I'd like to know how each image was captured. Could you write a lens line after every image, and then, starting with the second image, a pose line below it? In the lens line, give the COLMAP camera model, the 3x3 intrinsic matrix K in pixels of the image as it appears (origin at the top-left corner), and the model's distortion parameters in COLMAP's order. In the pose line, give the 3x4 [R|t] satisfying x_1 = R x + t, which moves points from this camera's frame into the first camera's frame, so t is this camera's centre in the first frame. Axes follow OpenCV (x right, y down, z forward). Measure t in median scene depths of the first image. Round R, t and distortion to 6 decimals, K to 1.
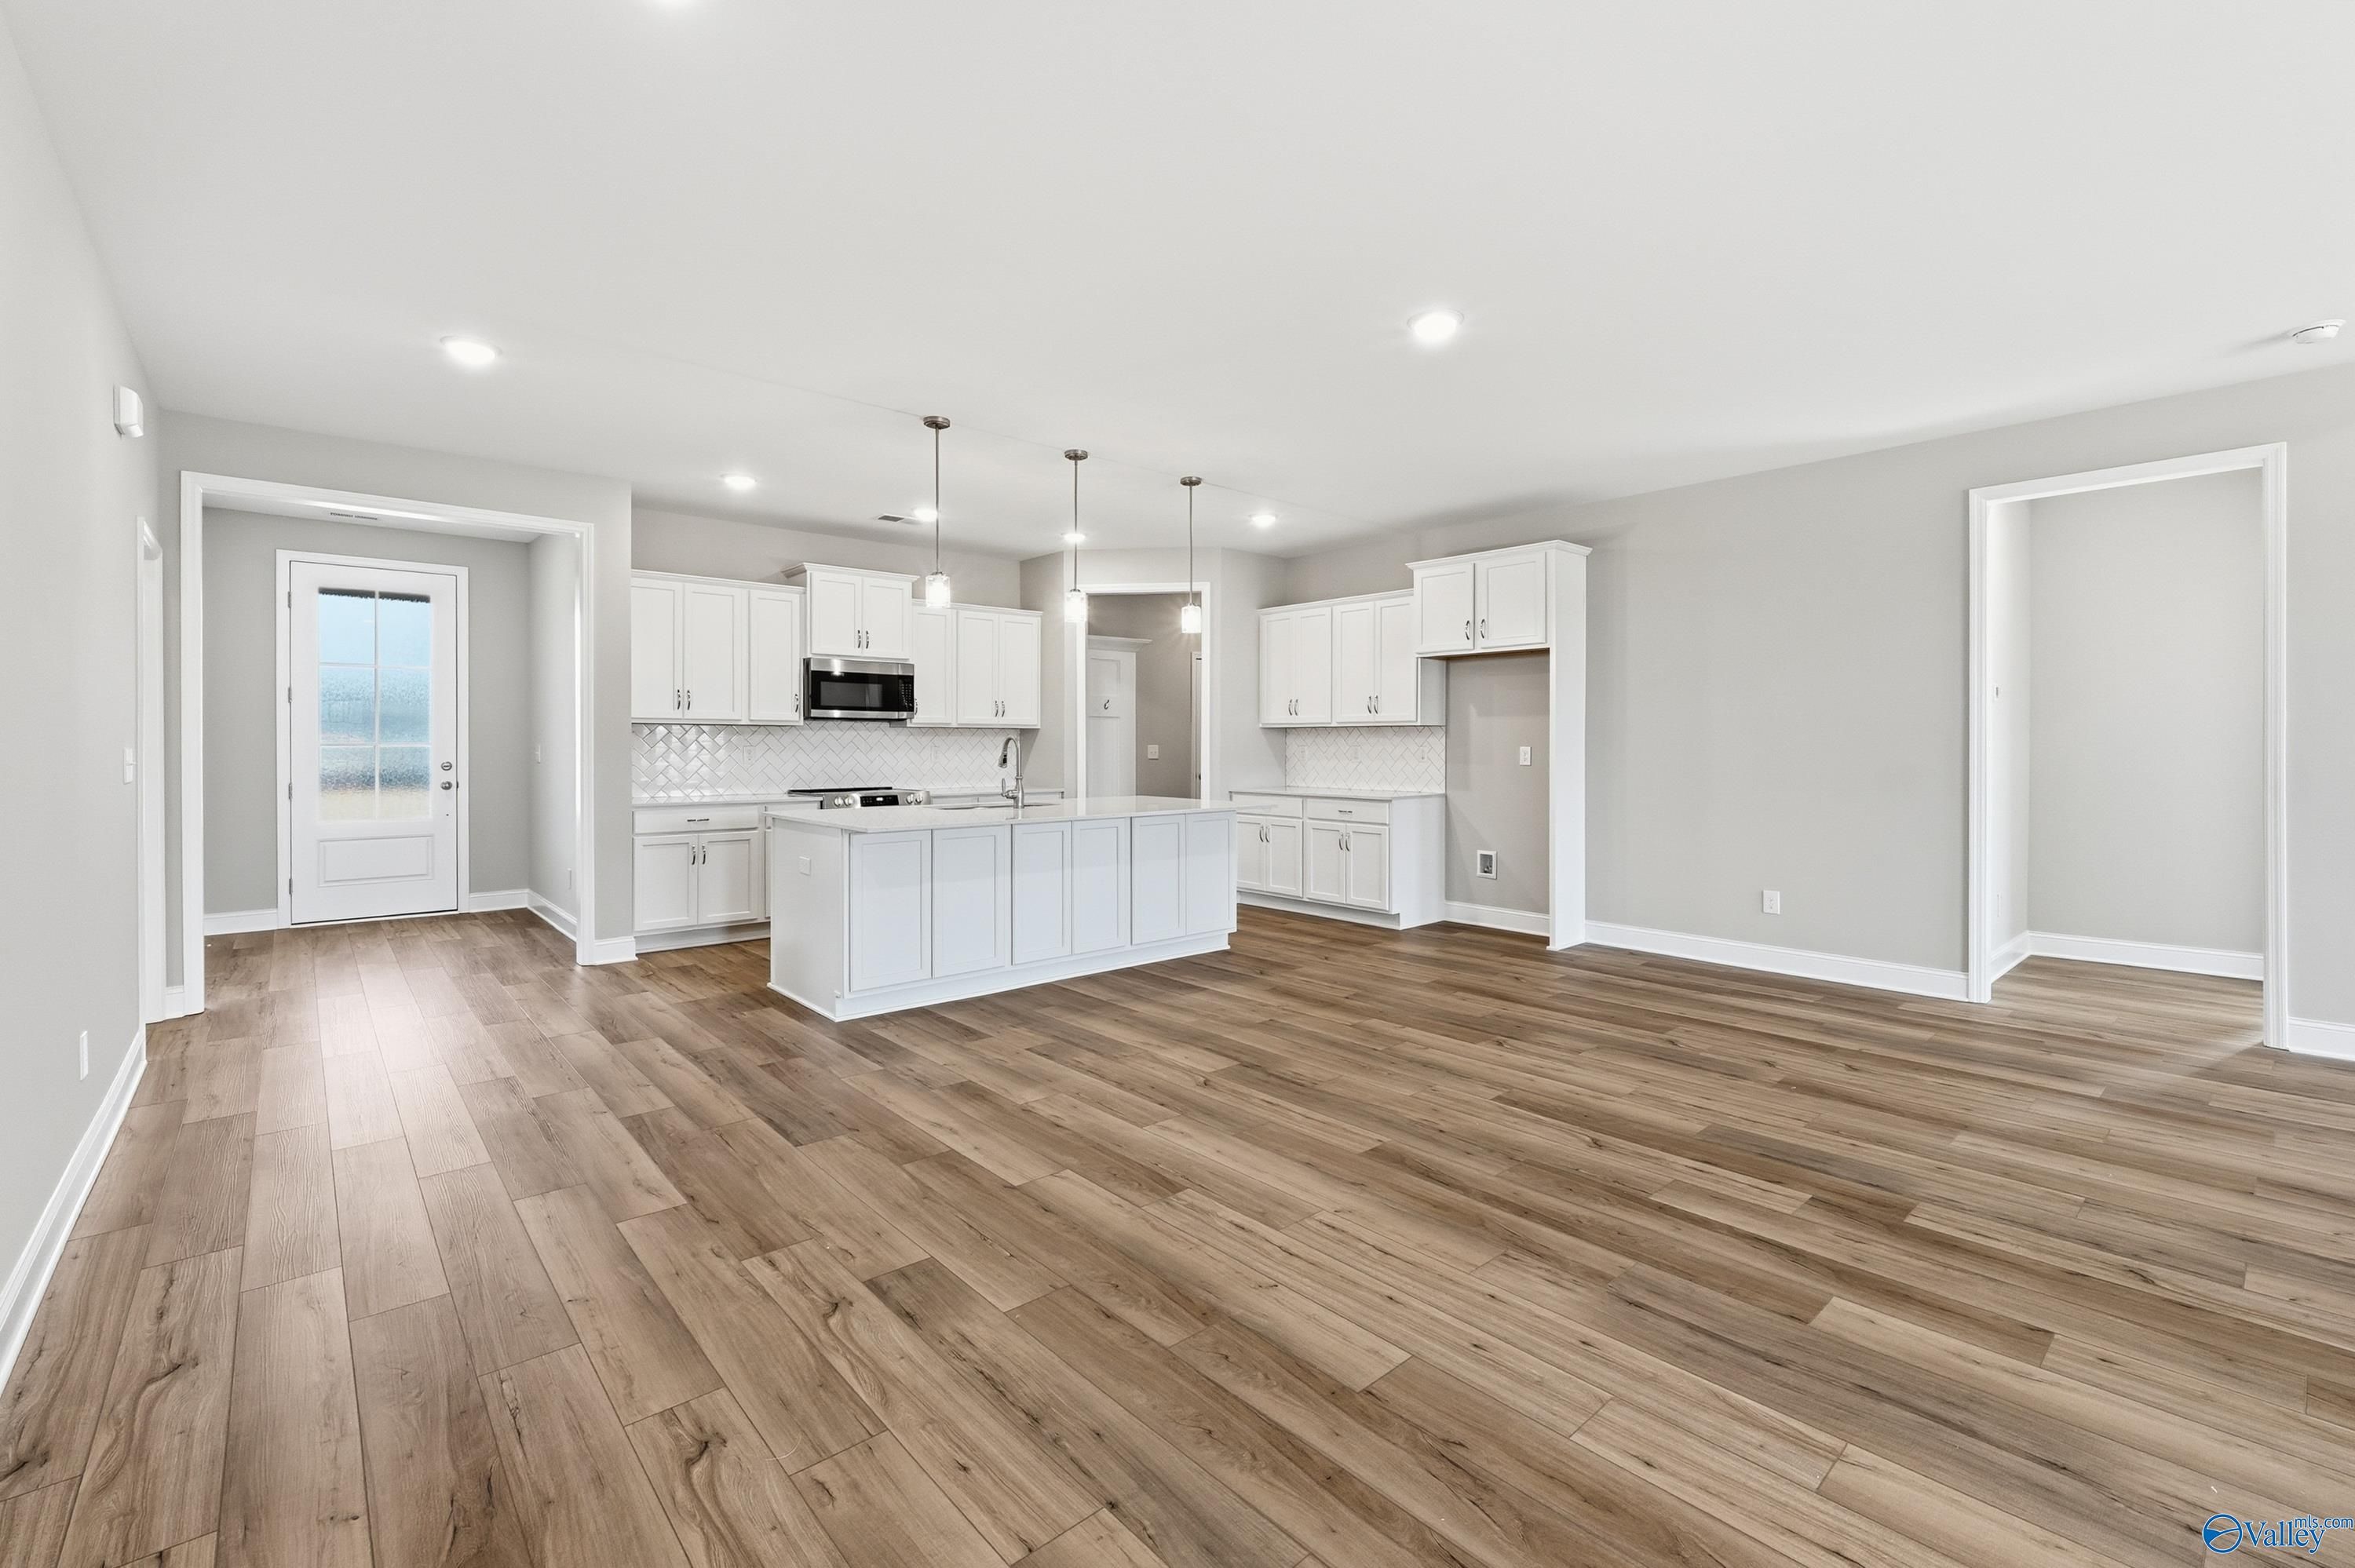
lens RADIAL K [[996.0, 0, 1172.8], [0, 996.0, 744.9], [0, 0, 1]] dist [-0.000726, -0.000305]
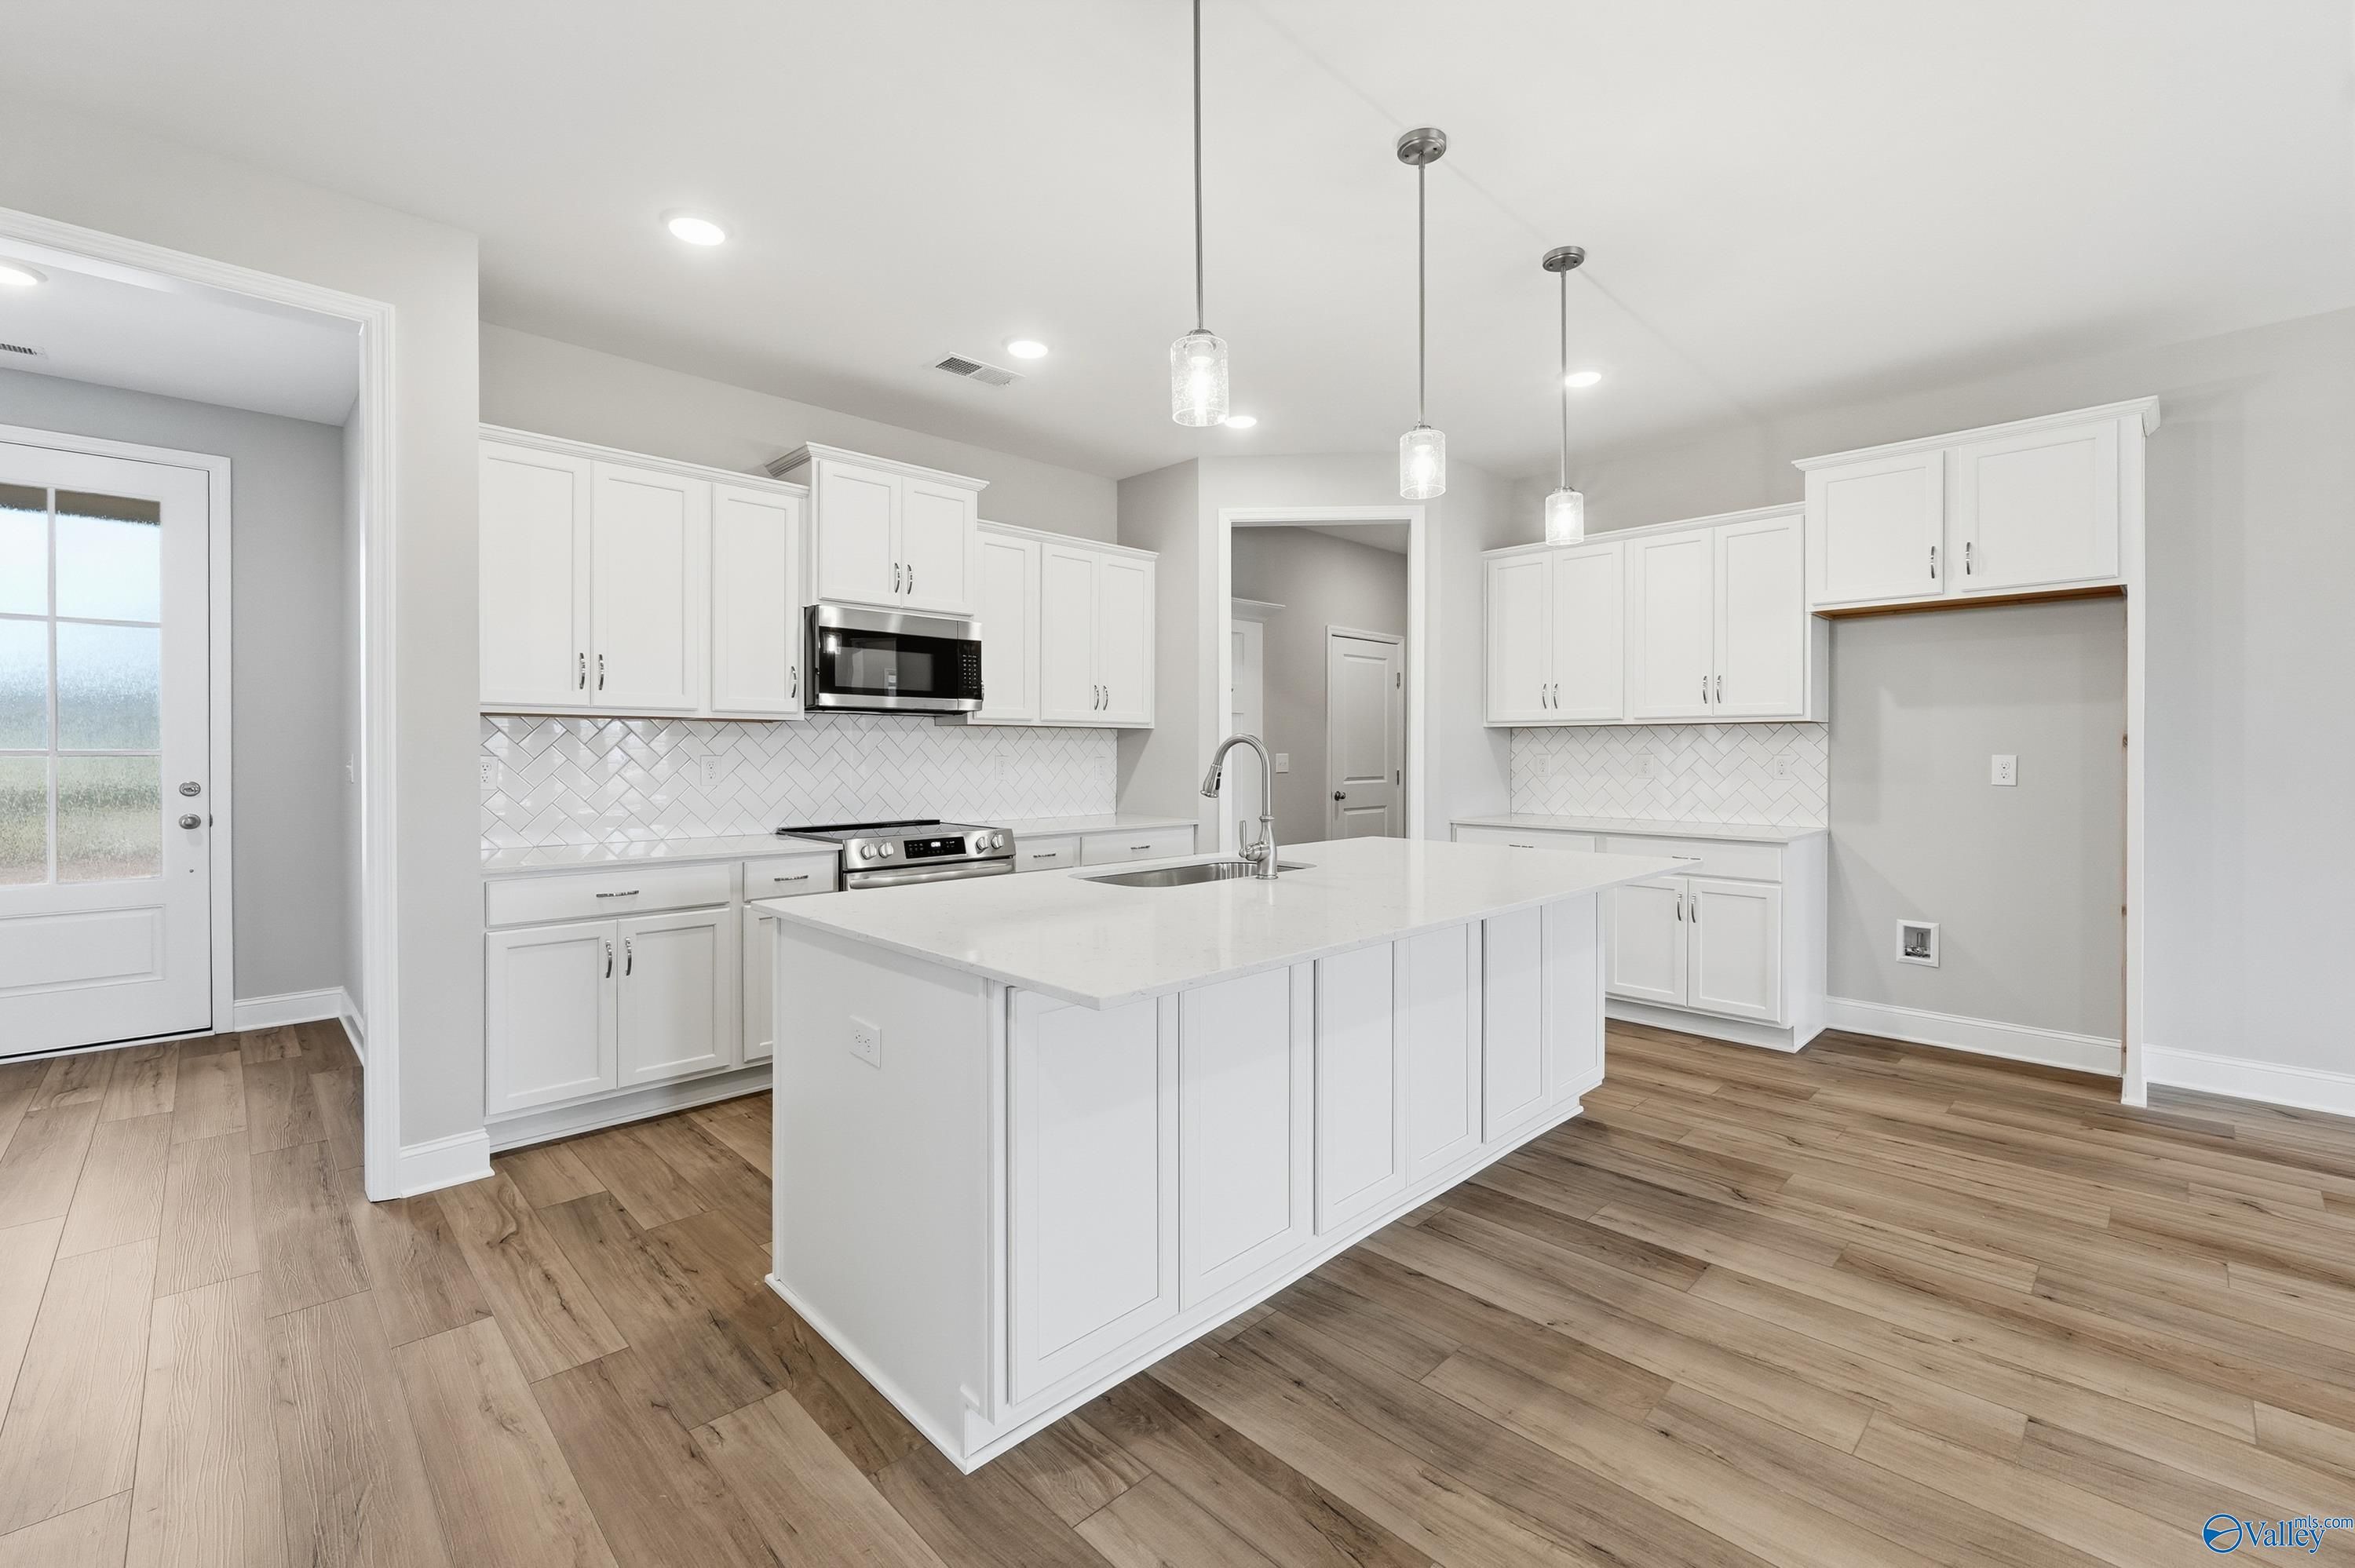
lens RADIAL K [[998.3, 0, 1183.0], [0, 998.3, 751.9], [0, 0, 1]] dist [-0.001011, -0.000103]
pose [[0.998506, -0.001049, 0.054626, -0.180972], [0.001150, 0.999998, -0.001819, 0.000472], [-0.054624, 0.001879, 0.998505, 0.400315]]
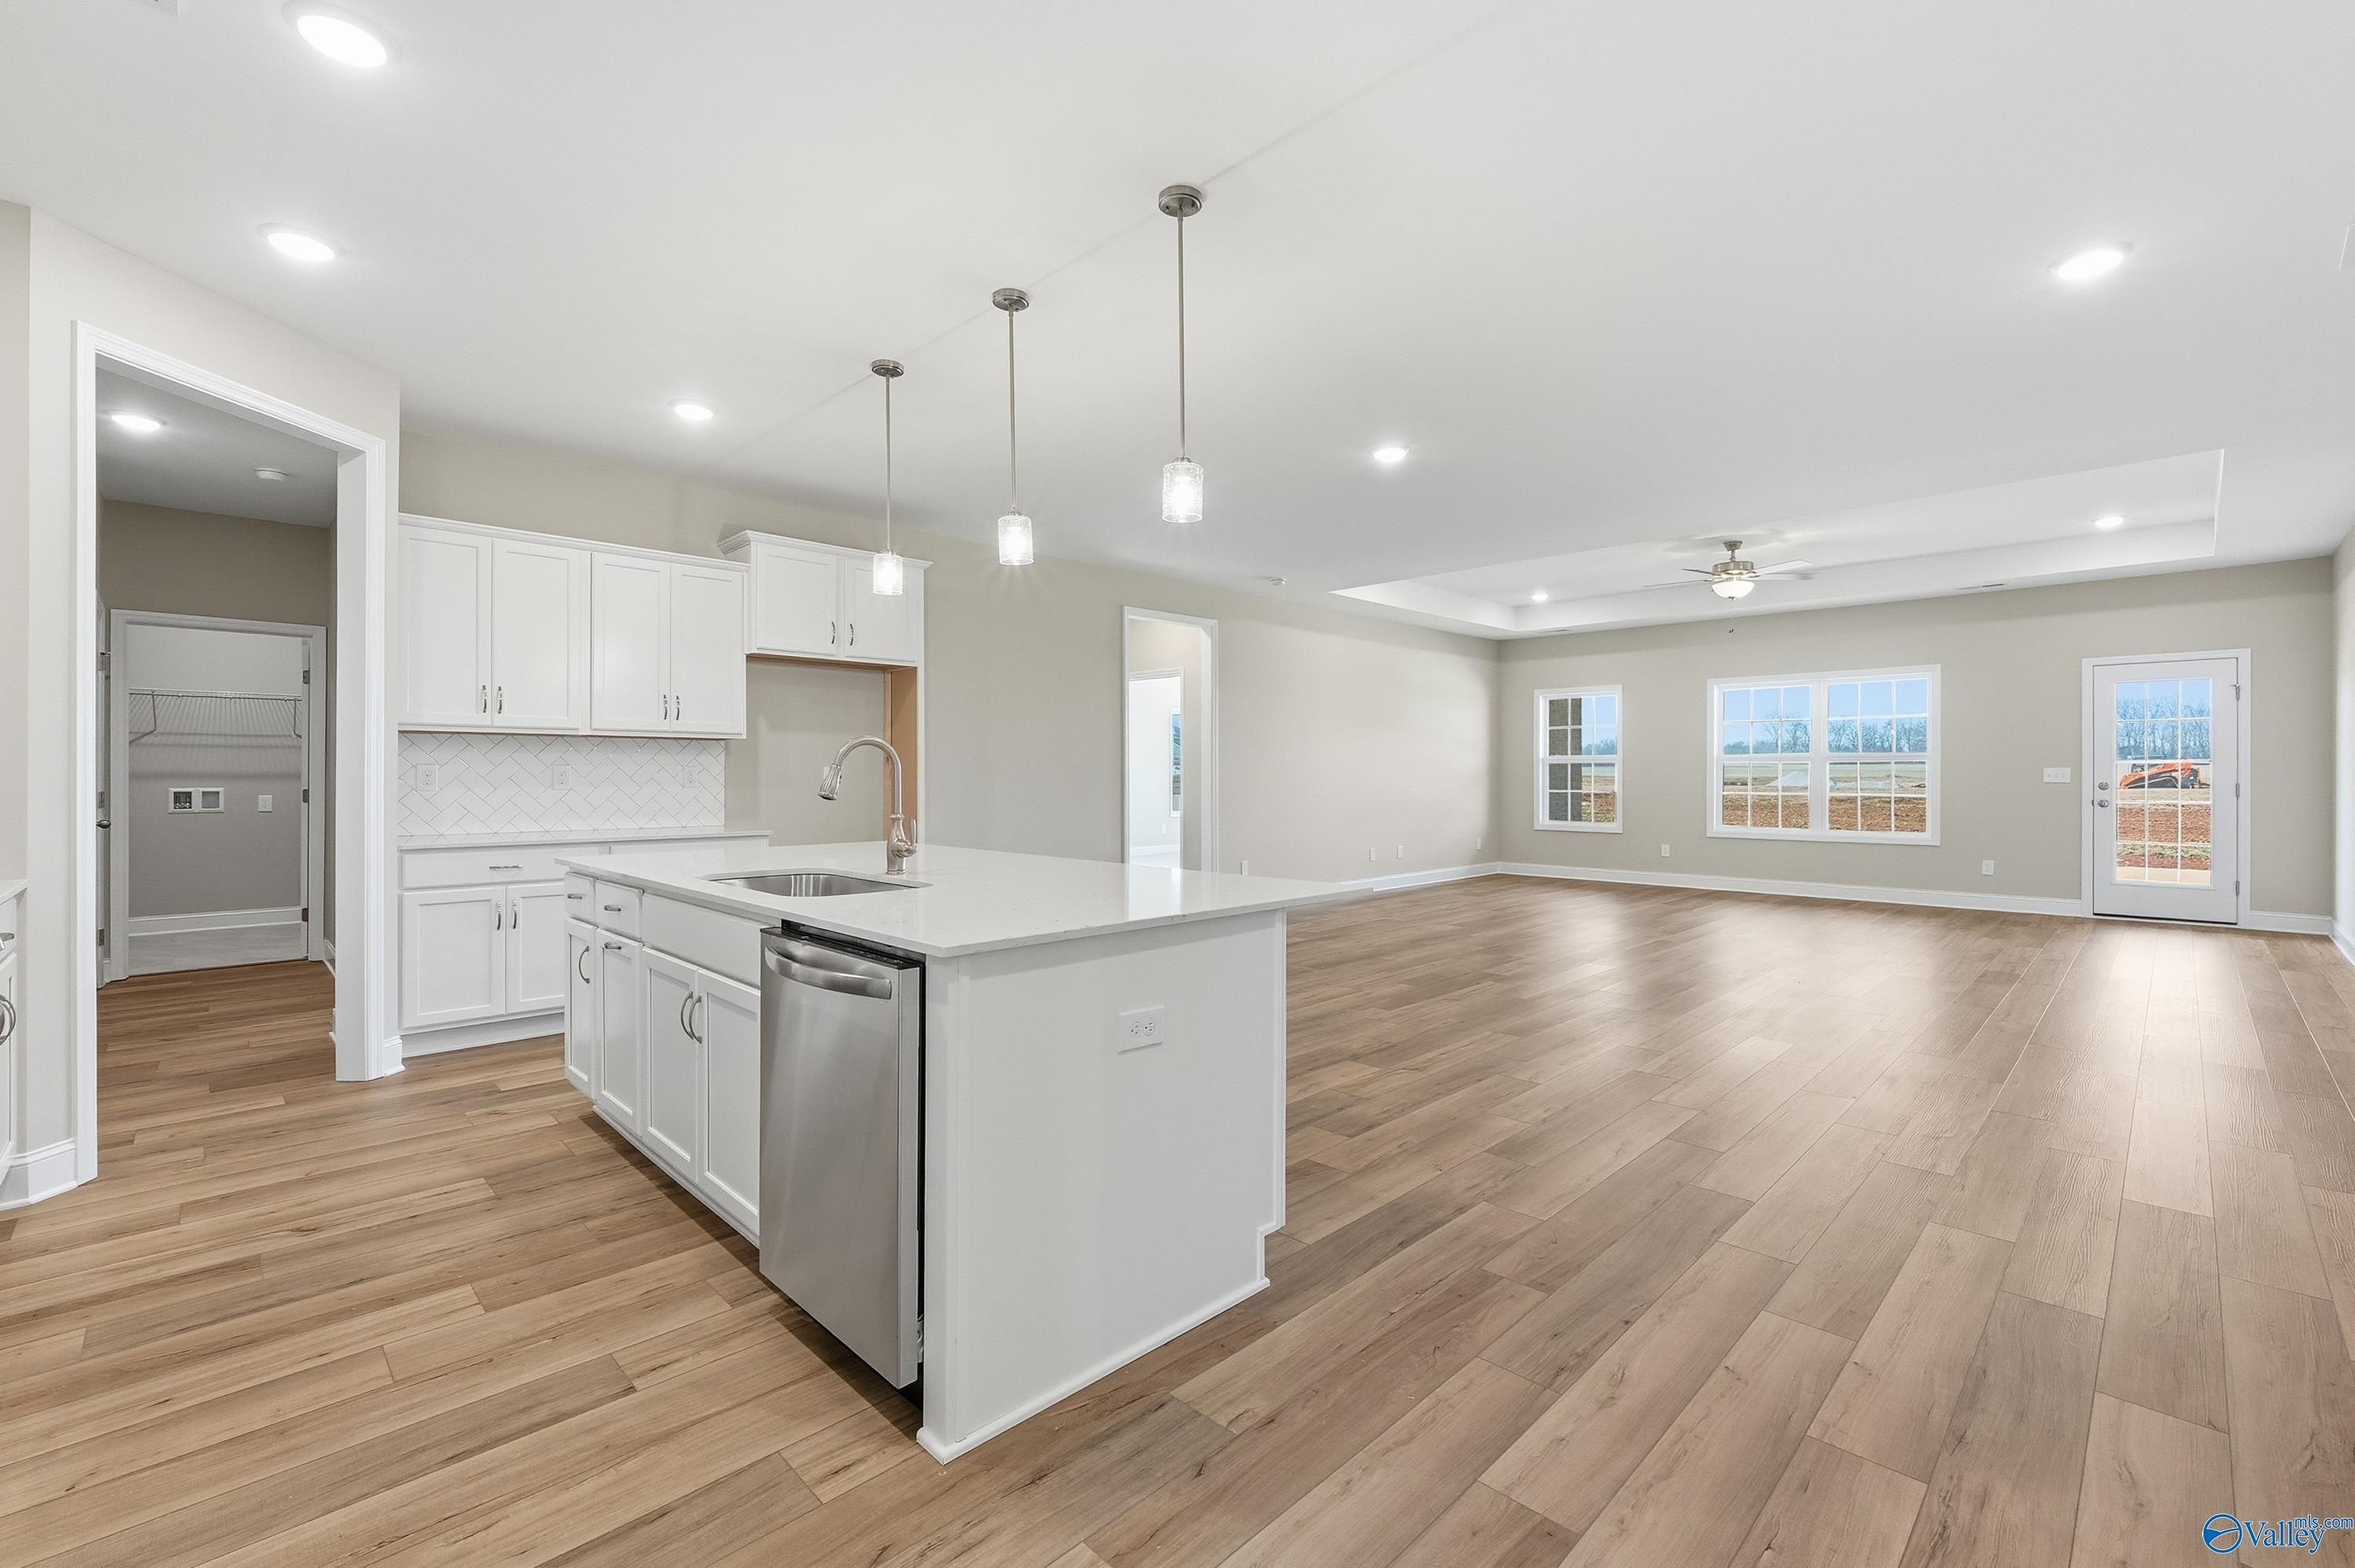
lens RADIAL K [[1011.8, 0, 1176.3], [0, 1011.8, 777.6], [0, 0, 1]] dist [-0.001513, -0.000488]
pose [[-0.068354, -0.000762, 0.997661, -0.558706], [0.001414, 0.999999, 0.000860, 0.010058], [-0.997660, 0.001469, -0.068353, 0.707183]]
